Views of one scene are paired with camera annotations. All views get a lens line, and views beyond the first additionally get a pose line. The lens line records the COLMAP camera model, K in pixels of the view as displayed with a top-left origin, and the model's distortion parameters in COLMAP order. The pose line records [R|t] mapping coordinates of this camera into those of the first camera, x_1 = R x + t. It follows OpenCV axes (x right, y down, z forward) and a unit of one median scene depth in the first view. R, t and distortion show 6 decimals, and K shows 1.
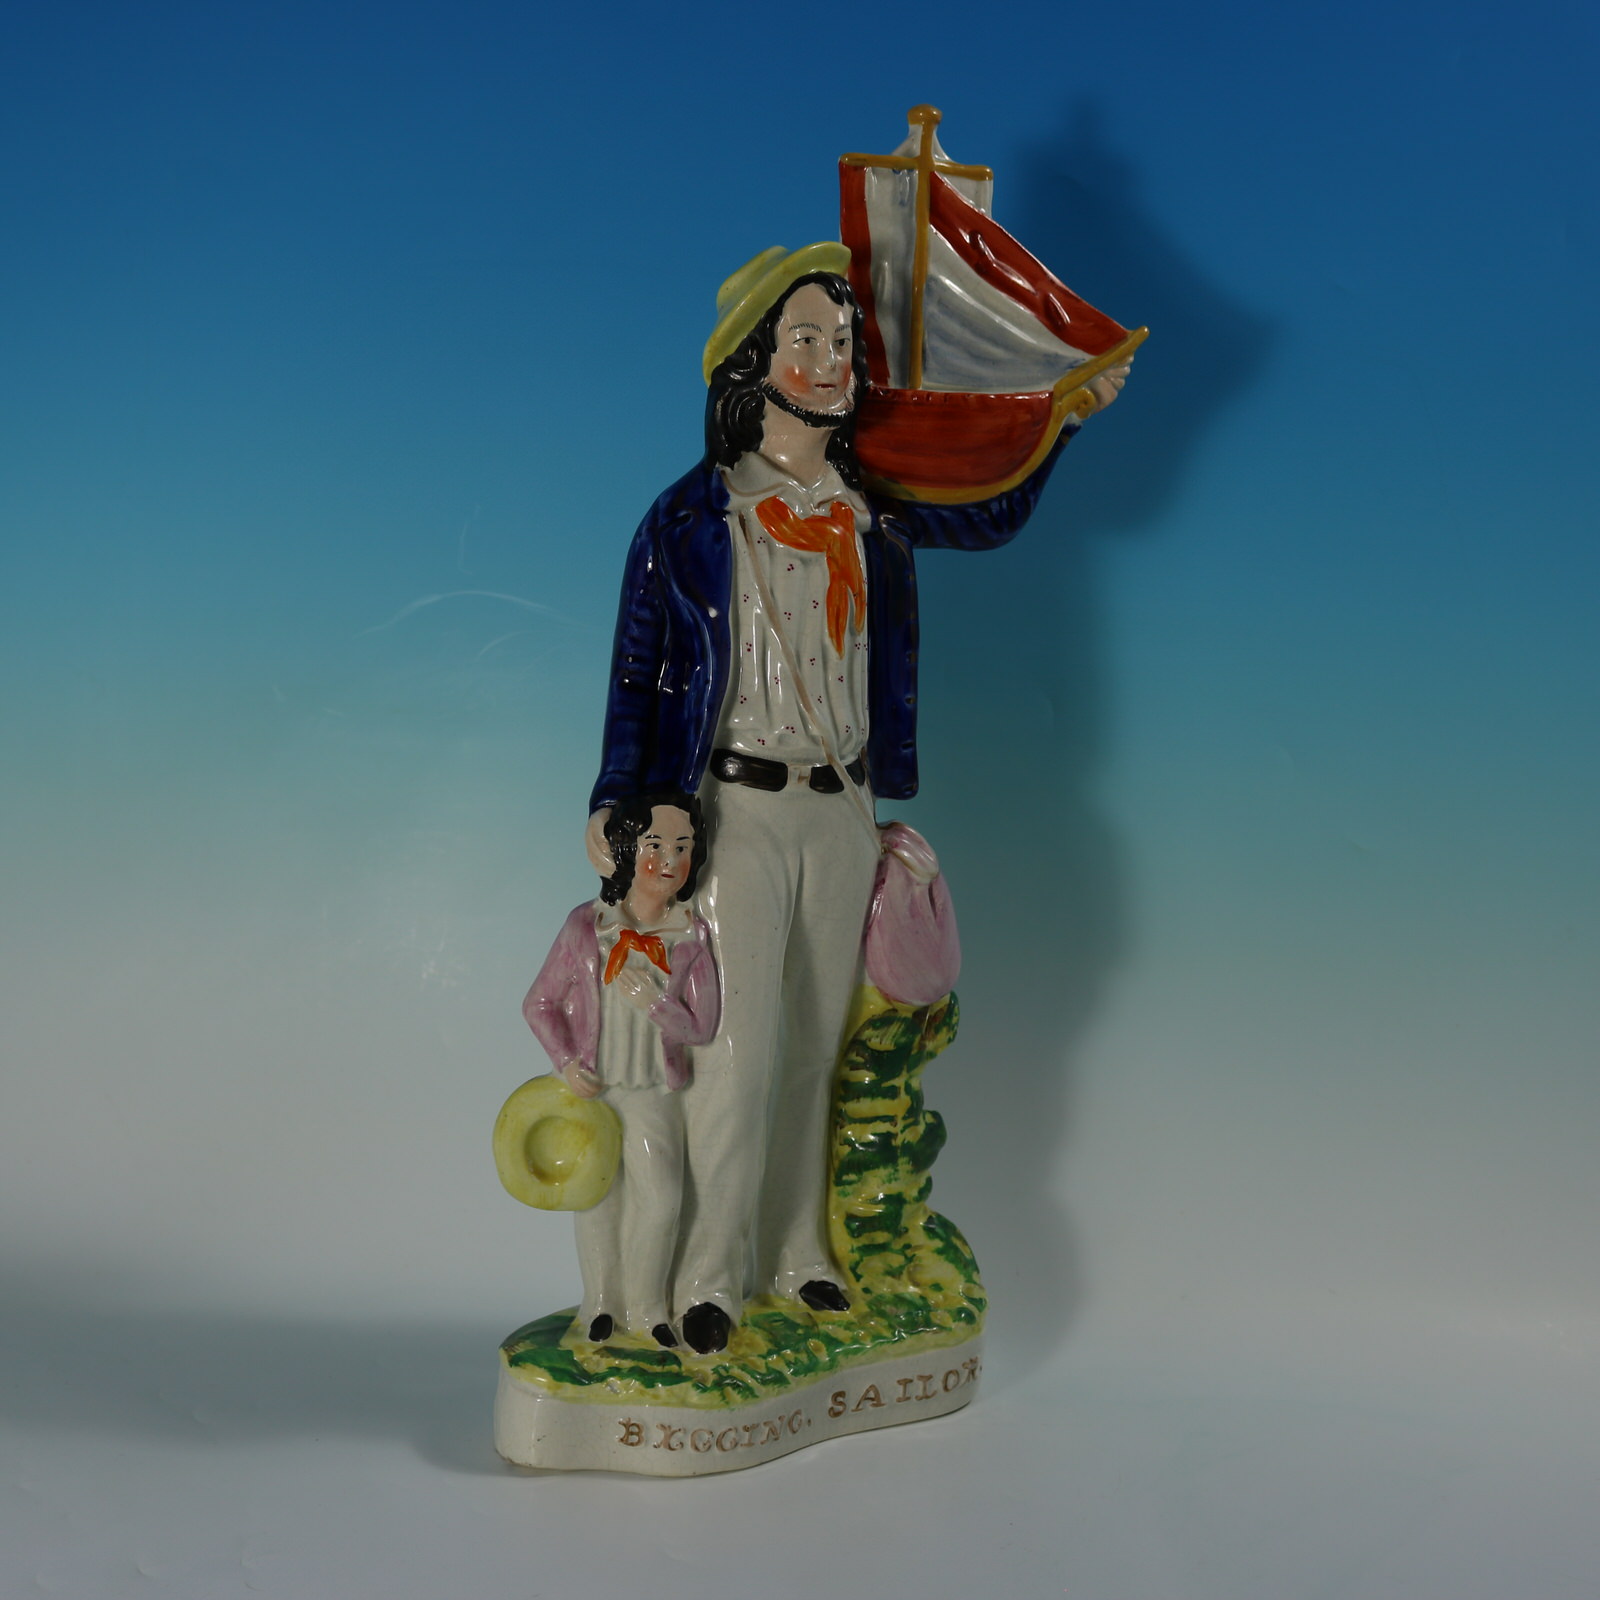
lens RADIAL K [[2133.5, 0, 796.2], [0, 2133.5, 798.8], [0, 0, 1]] dist [-0.107044, 0.000000]
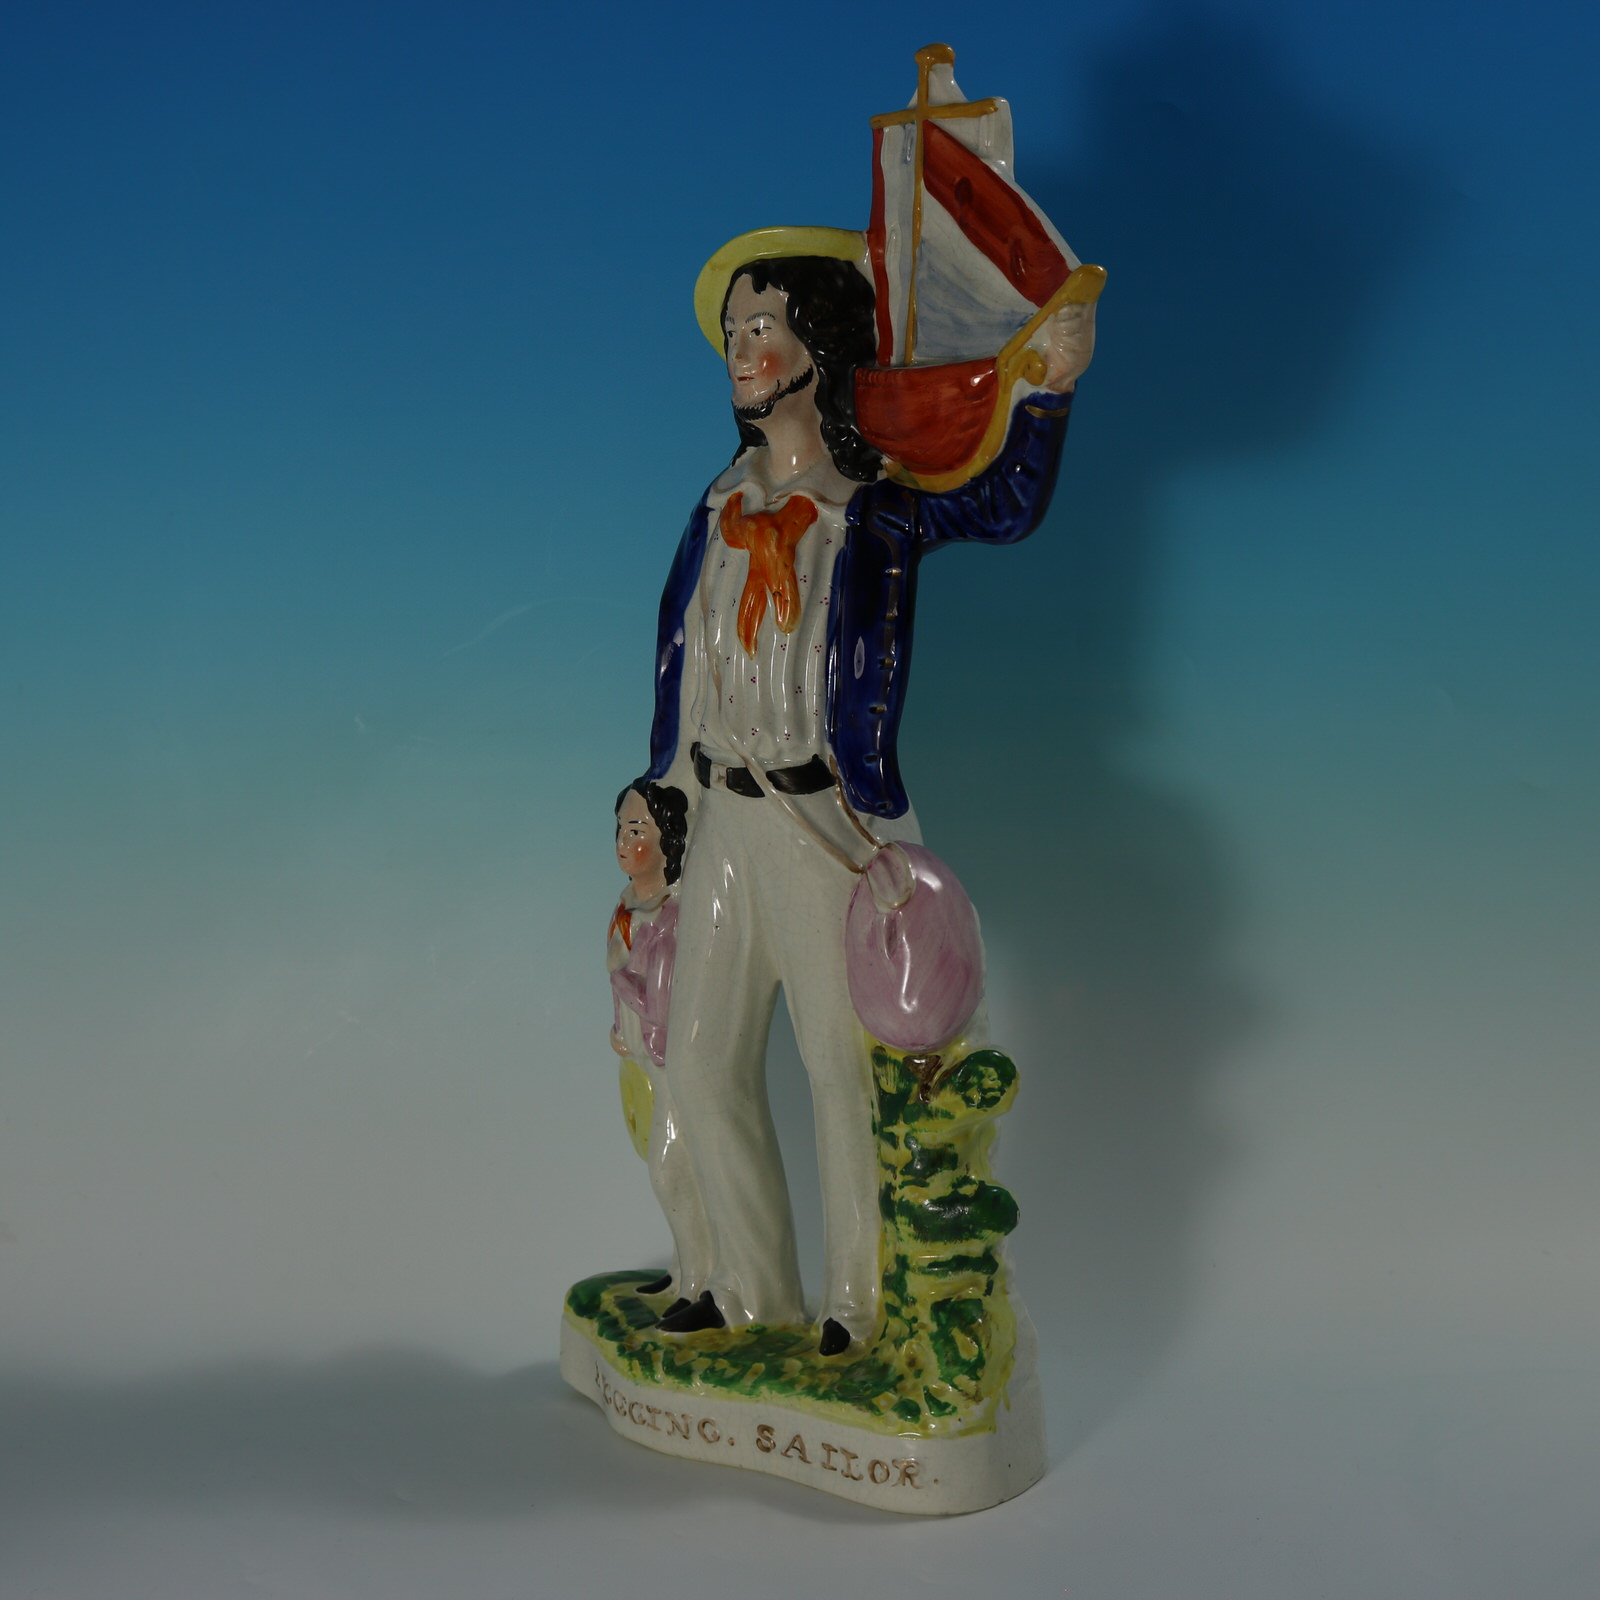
lens RADIAL K [[2670.2, 0, 799.1], [0, 2670.2, 801.5], [0, 0, 1]] dist [-0.069416, 0.000000]
pose [[0.347789, 0.092100, -0.933038, 1.119854], [-0.093984, 0.993576, 0.063043, -0.076561], [0.932851, 0.065765, 0.354210, 0.570521]]
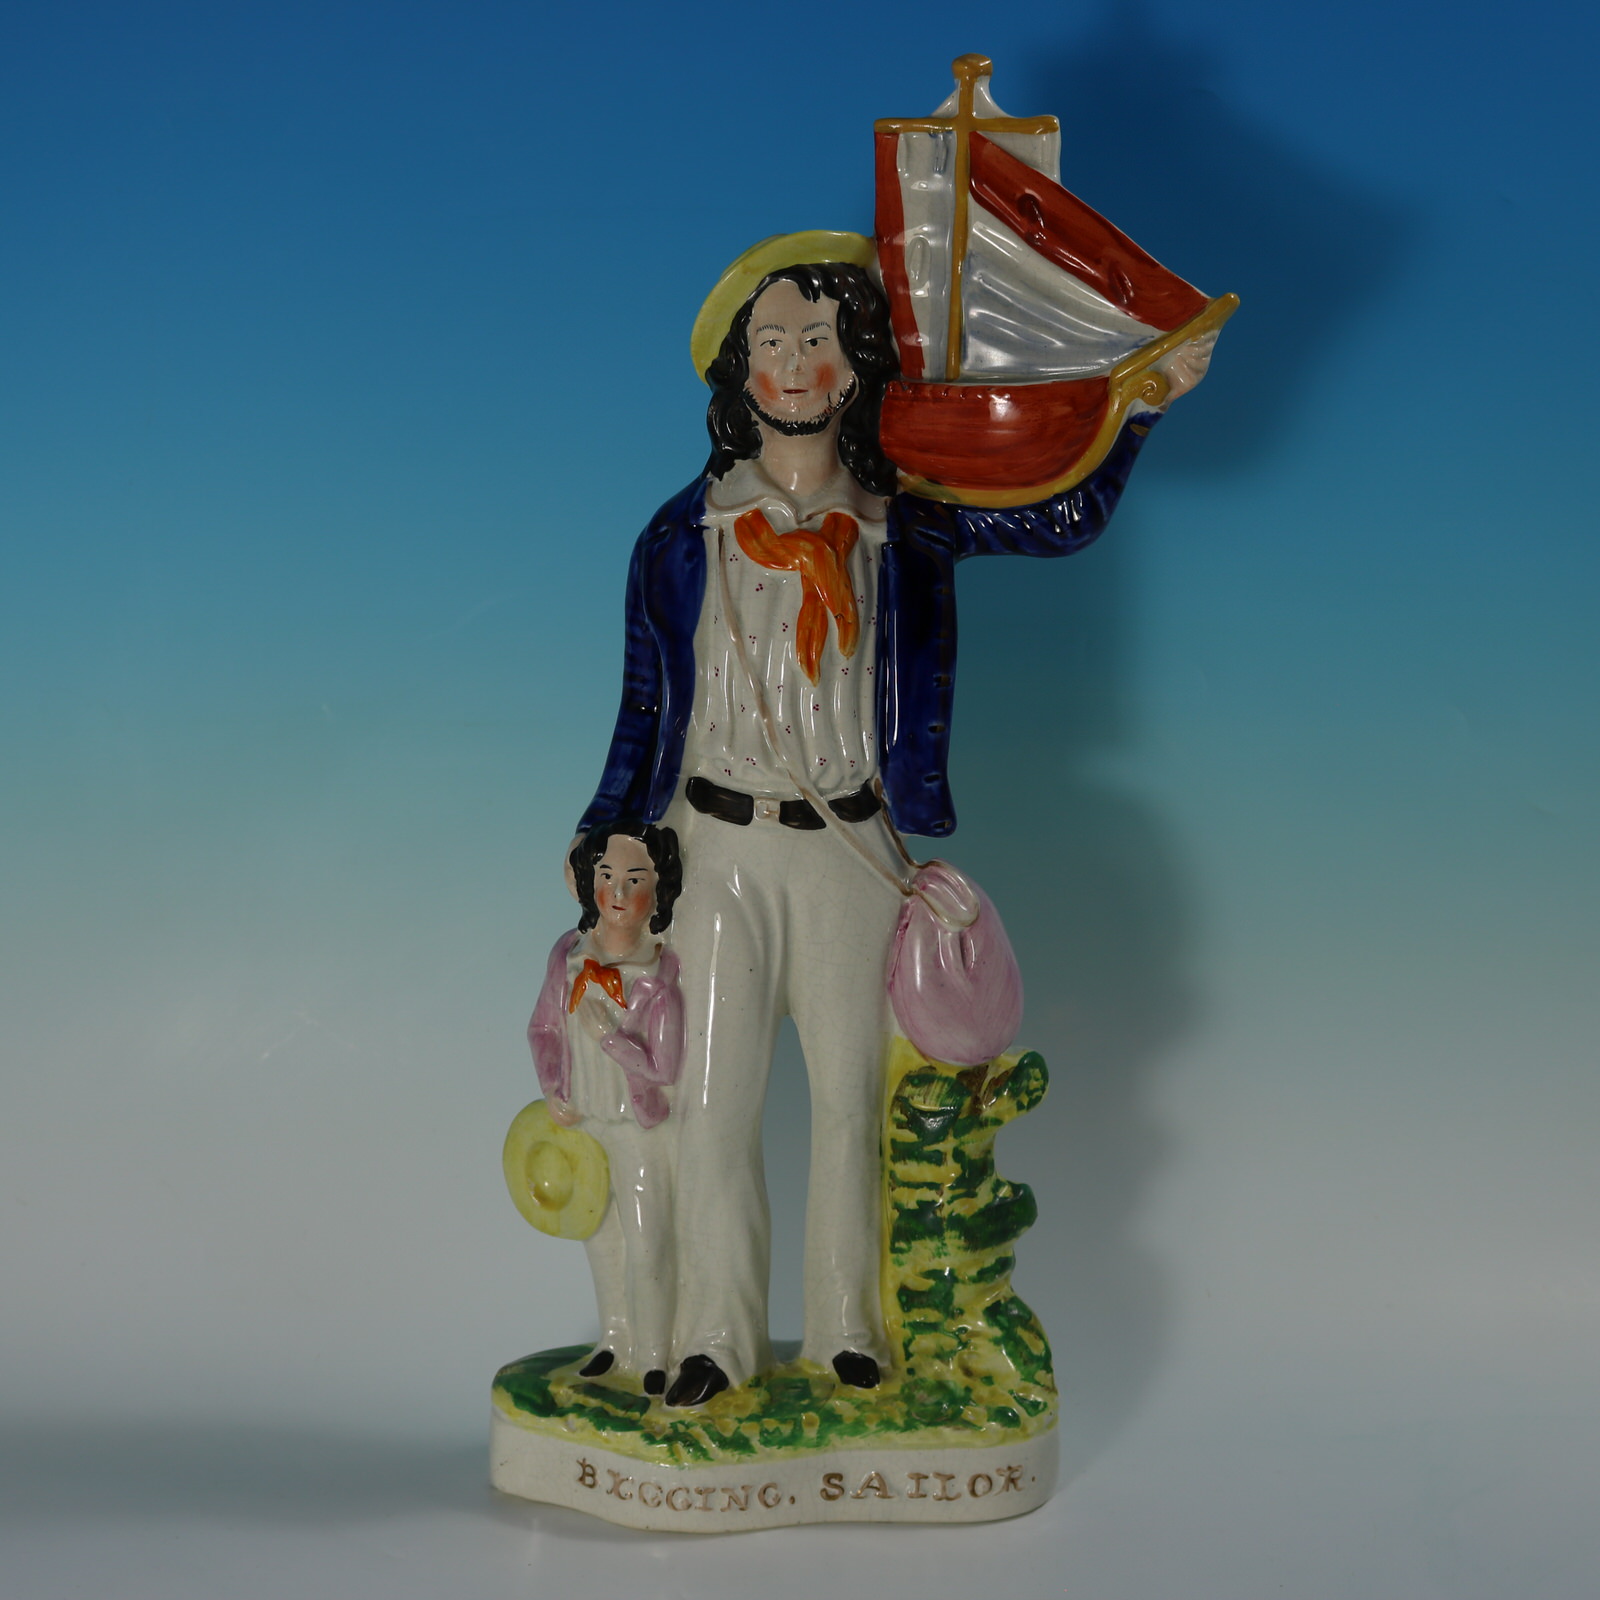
lens RADIAL K [[2677.4, 0, 799.0], [0, 2677.4, 797.4], [0, 0, 1]] dist [-0.072388, 0.000000]
pose [[0.870643, 0.052390, -0.489118, 0.561423], [-0.034095, 0.998348, 0.046243, -0.067876], [0.490733, -0.023584, 0.870991, -0.014603]]
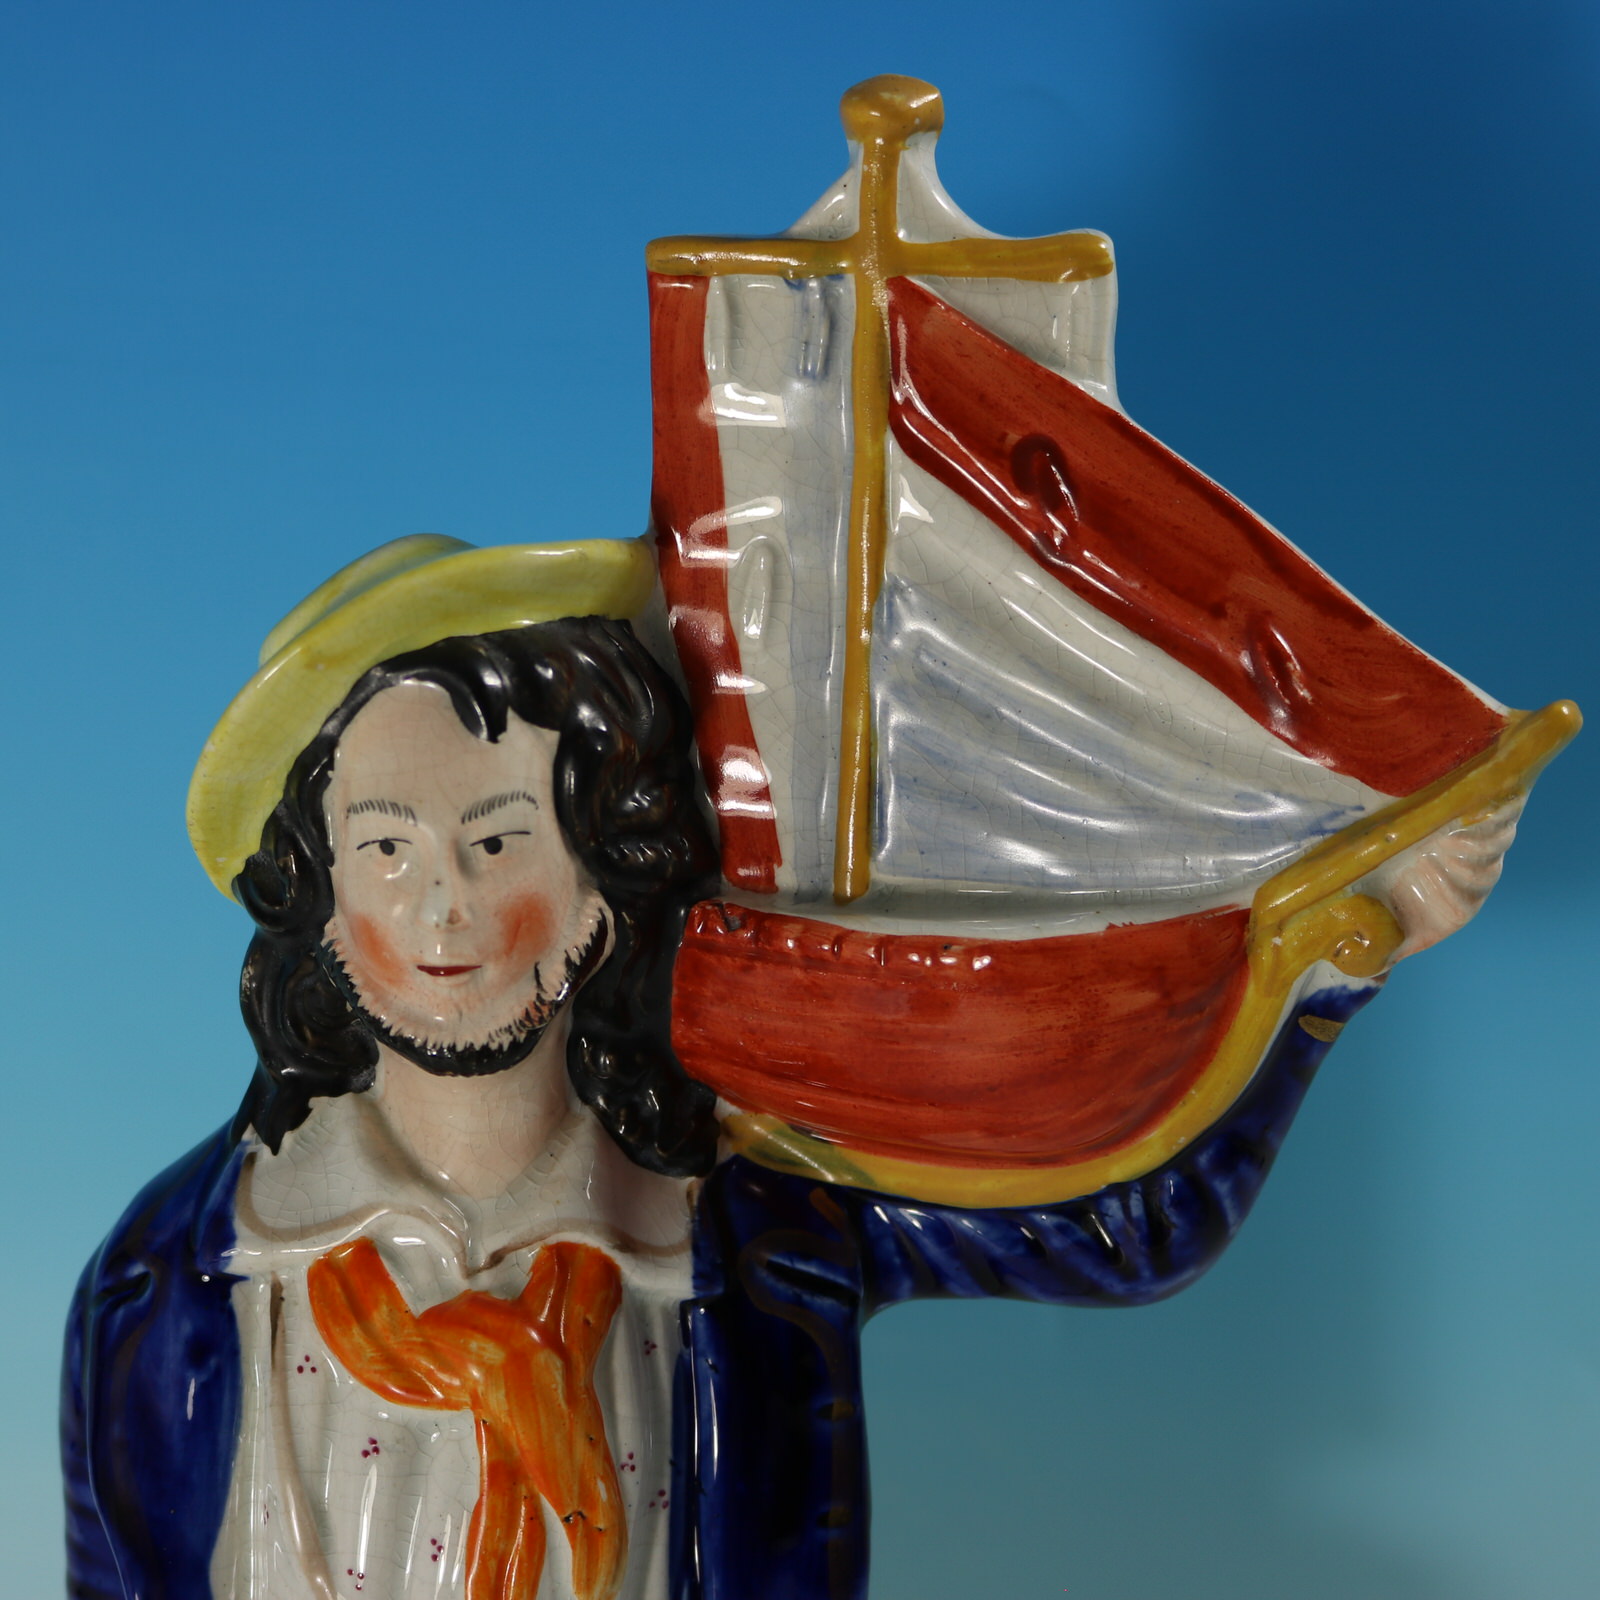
lens RADIAL K [[3380.9, 0, 791.7], [0, 3380.9, 801.7], [0, 0, 1]] dist [-0.095941, 0.000000]
pose [[0.892262, 0.045793, -0.449189, 0.302778], [-0.022114, 0.998082, 0.057824, -0.242706], [0.450976, -0.041660, 0.891563, 0.492554]]
